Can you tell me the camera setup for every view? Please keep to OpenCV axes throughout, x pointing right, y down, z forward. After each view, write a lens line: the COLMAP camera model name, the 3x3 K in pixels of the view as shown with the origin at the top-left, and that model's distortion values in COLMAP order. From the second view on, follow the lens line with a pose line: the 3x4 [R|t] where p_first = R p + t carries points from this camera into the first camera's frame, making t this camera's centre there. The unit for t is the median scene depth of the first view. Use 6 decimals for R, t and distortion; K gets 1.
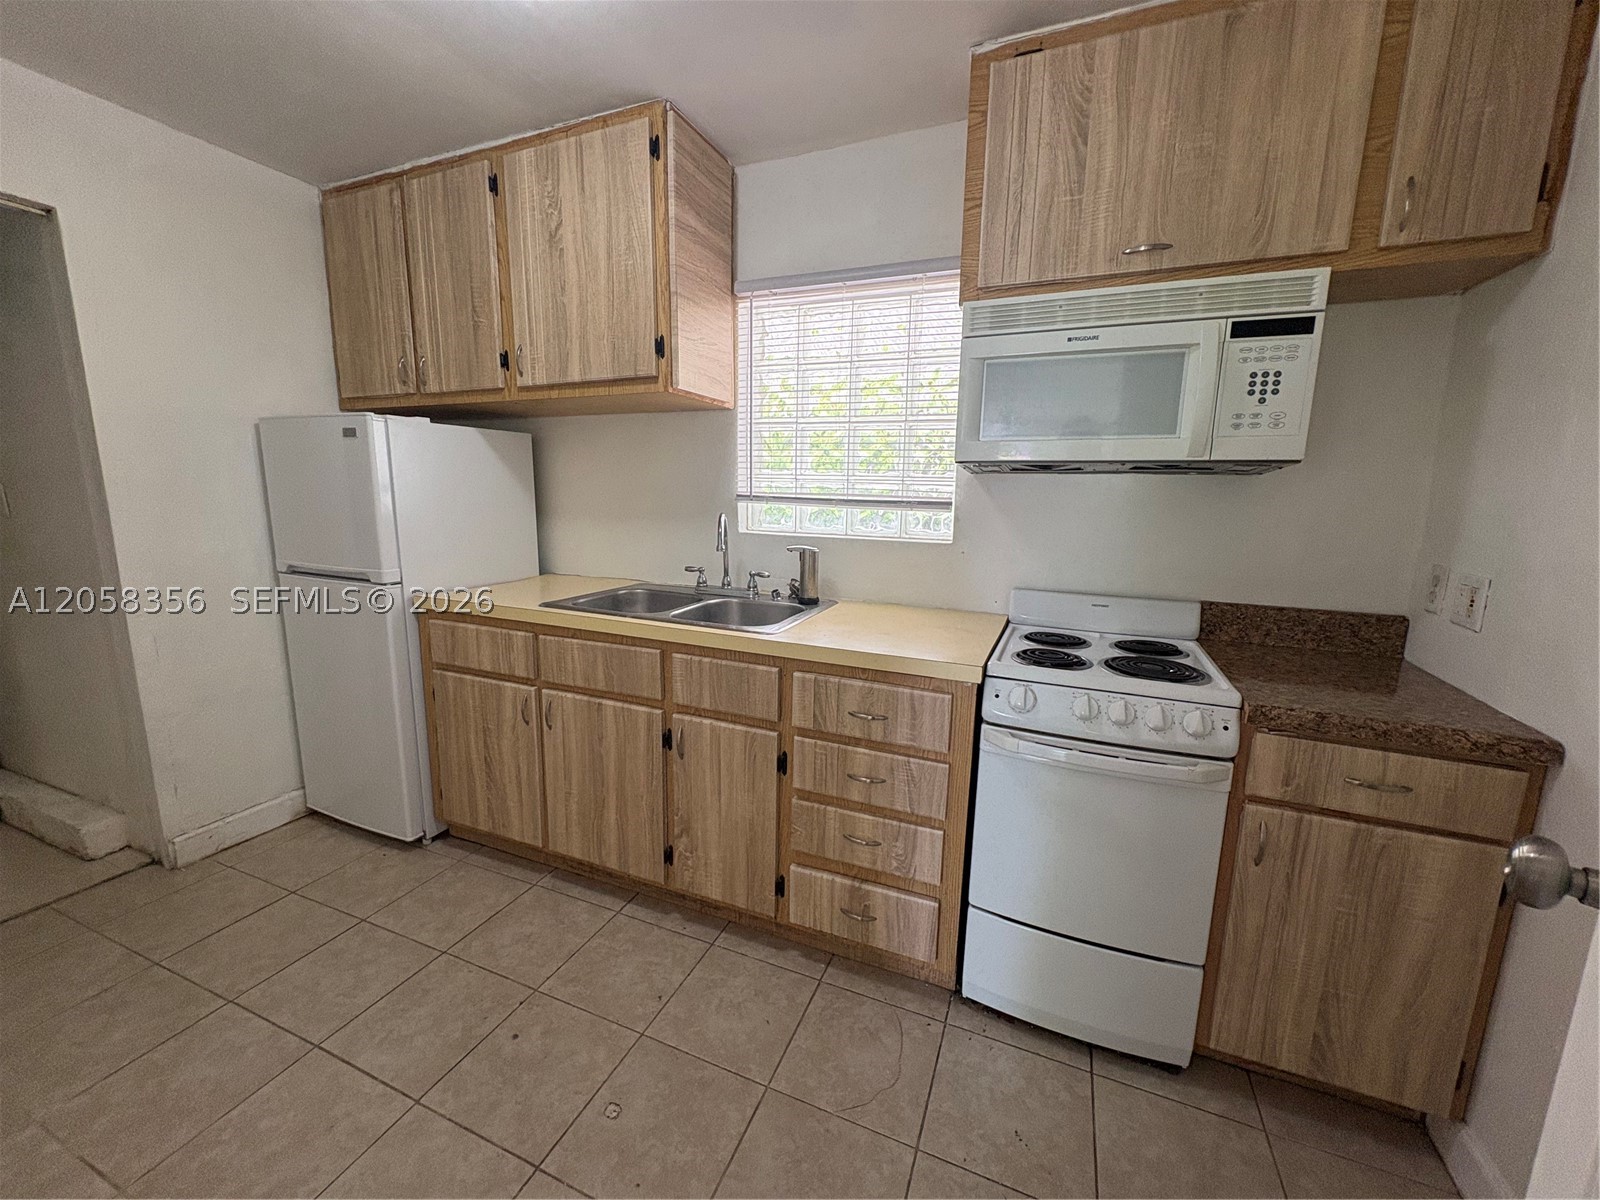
lens RADIAL K [[636.5, 0, 800.0], [0, 636.5, 600.0], [0, 0, 1]] dist [0.000721, 0.000649]
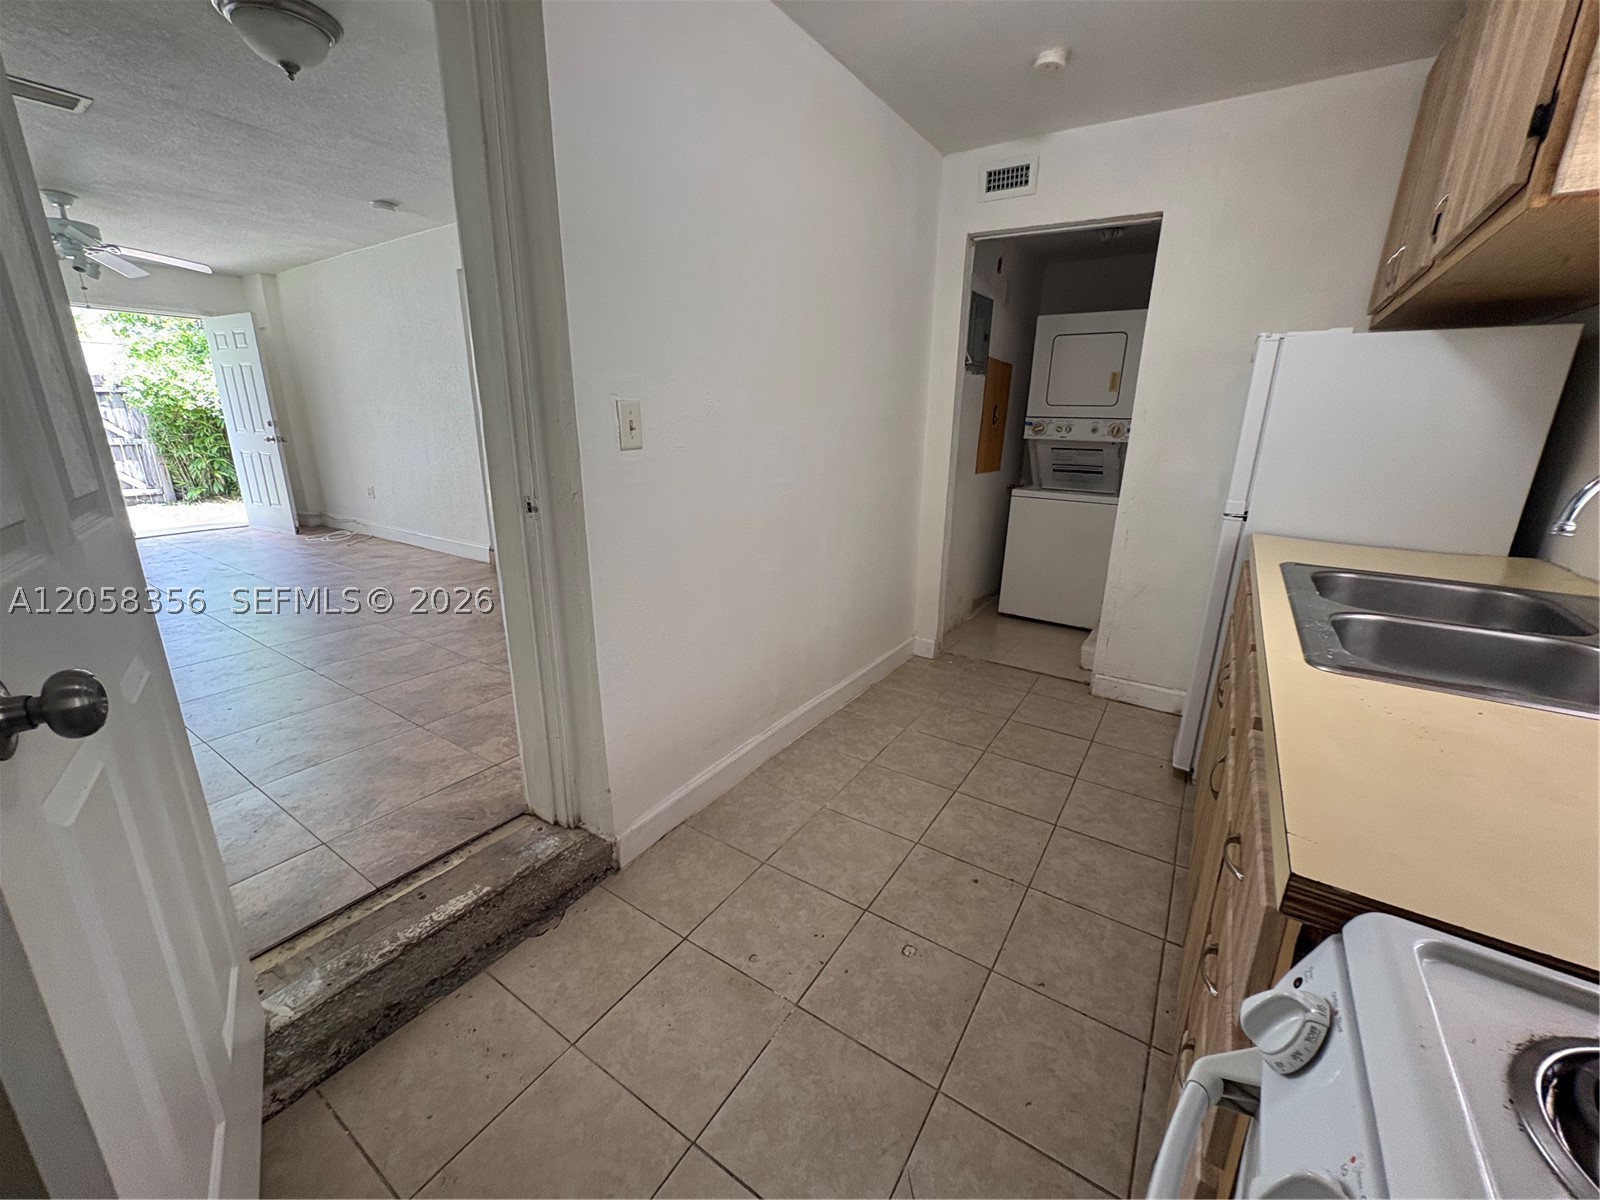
lens RADIAL K [[636.5, 0, 800.0], [0, 636.5, 600.0], [0, 0, 1]] dist [0.000721, 0.000649]
pose [[-0.191240, 0.250588, -0.949017, 0.477195], [-0.190594, 0.938979, 0.286345, -0.061756], [0.962861, 0.235637, -0.131809, 0.571850]]
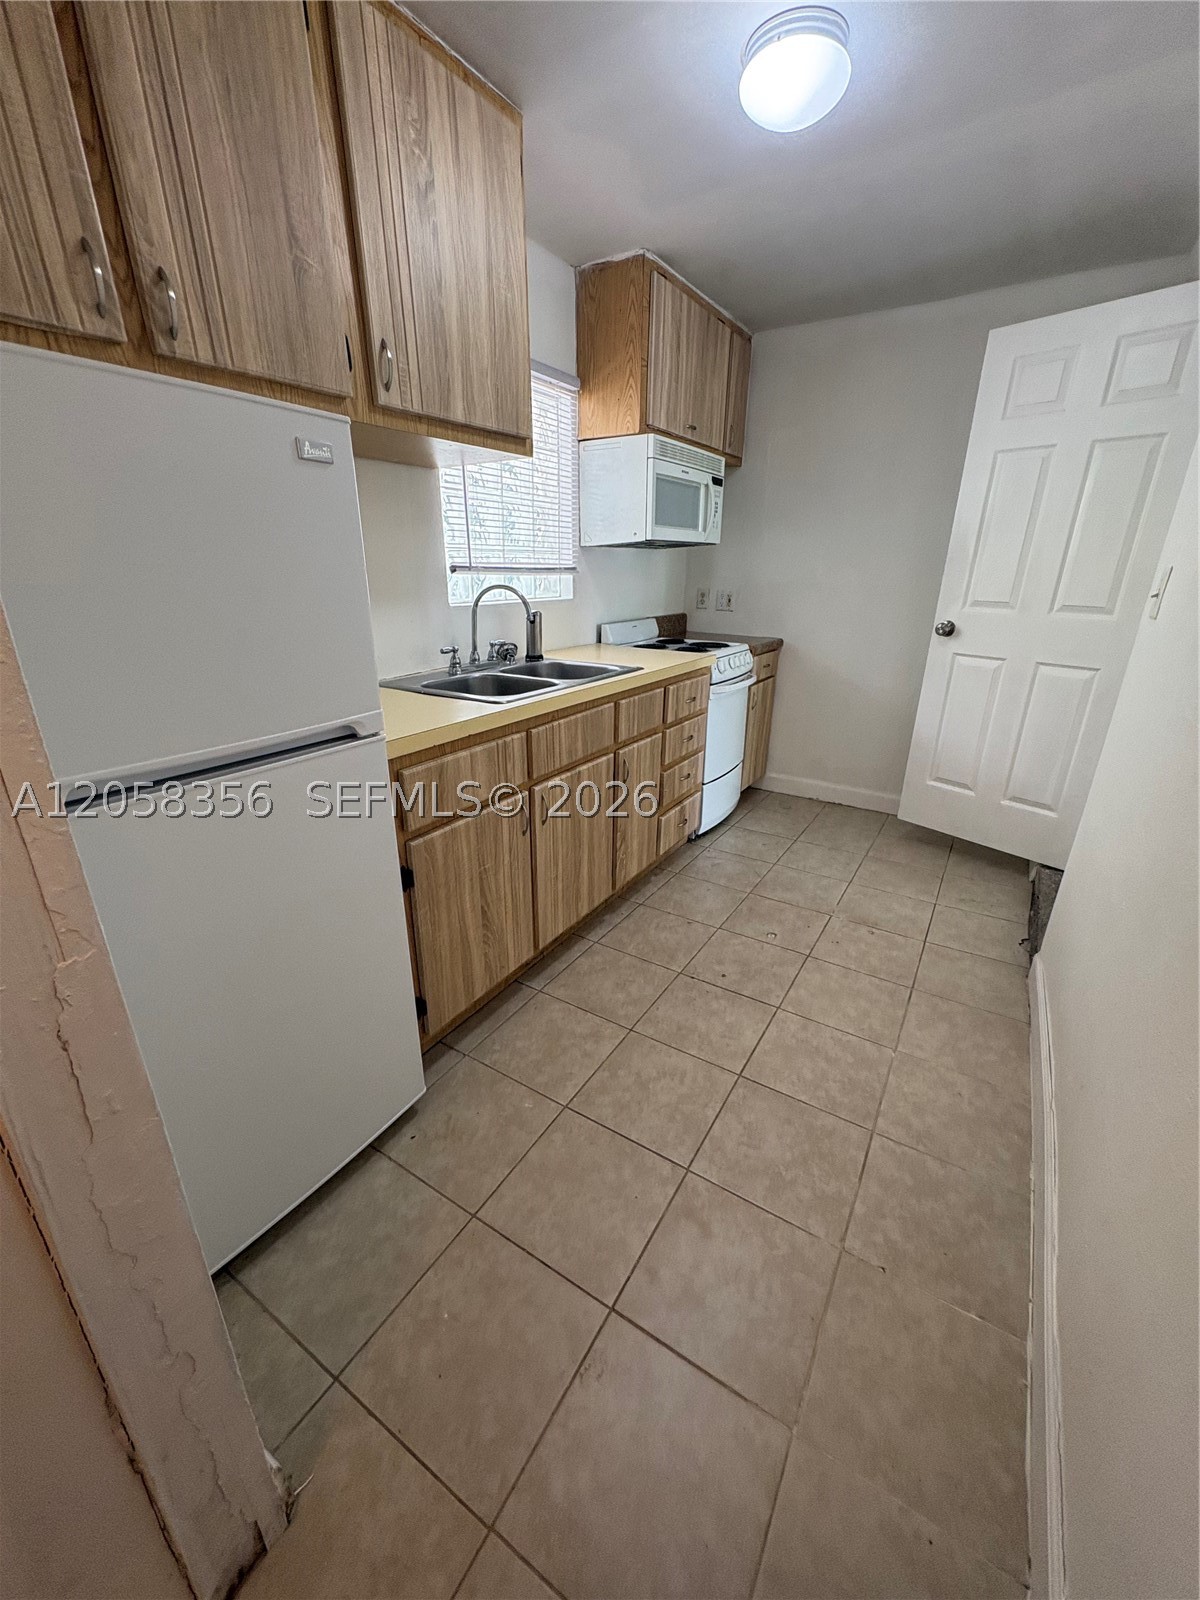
lens RADIAL K [[636.5, 0, 598.8], [0, 636.5, 801.5], [0, 0, 1]] dist [0.000721, 0.000649]
pose [[0.170711, -0.360419, 0.917037, -1.294031], [0.173334, 0.927169, 0.332134, -0.139781], [-0.969955, 0.102255, 0.220751, 0.728701]]
